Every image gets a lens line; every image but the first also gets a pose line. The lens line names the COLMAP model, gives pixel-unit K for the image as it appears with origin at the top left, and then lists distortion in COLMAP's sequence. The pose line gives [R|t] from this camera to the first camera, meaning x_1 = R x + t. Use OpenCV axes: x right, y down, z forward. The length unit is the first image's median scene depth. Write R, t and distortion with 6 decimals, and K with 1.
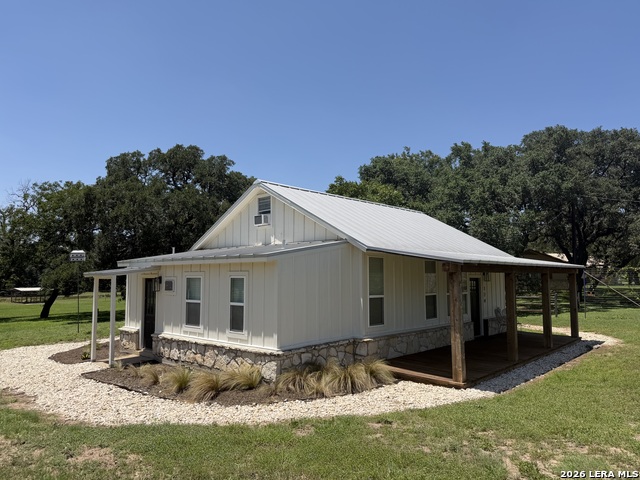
lens RADIAL K [[458.9, 0, 320.8], [0, 458.9, 238.2], [0, 0, 1]] dist [0.029538, -0.006069]
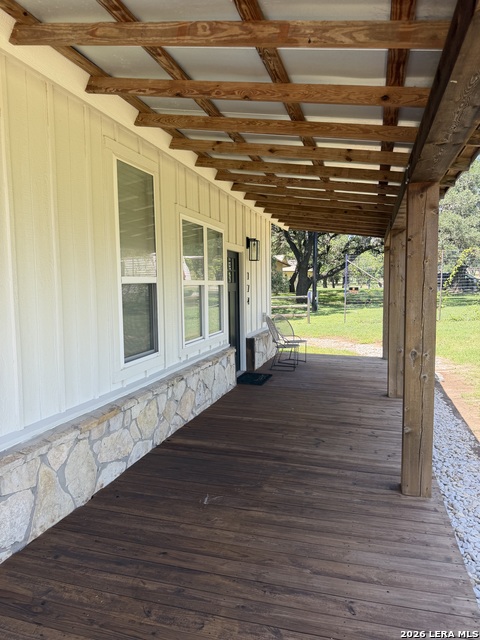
lens RADIAL K [[458.9, 0, 241.3], [0, 458.9, 319.3], [0, 0, 1]] dist [0.029538, -0.006069]
pose [[0.900919, -0.038459, 0.432280, 0.164324], [-0.032038, 0.987454, 0.154621, 0.096434], [-0.432803, -0.153150, 0.888384, 0.683831]]
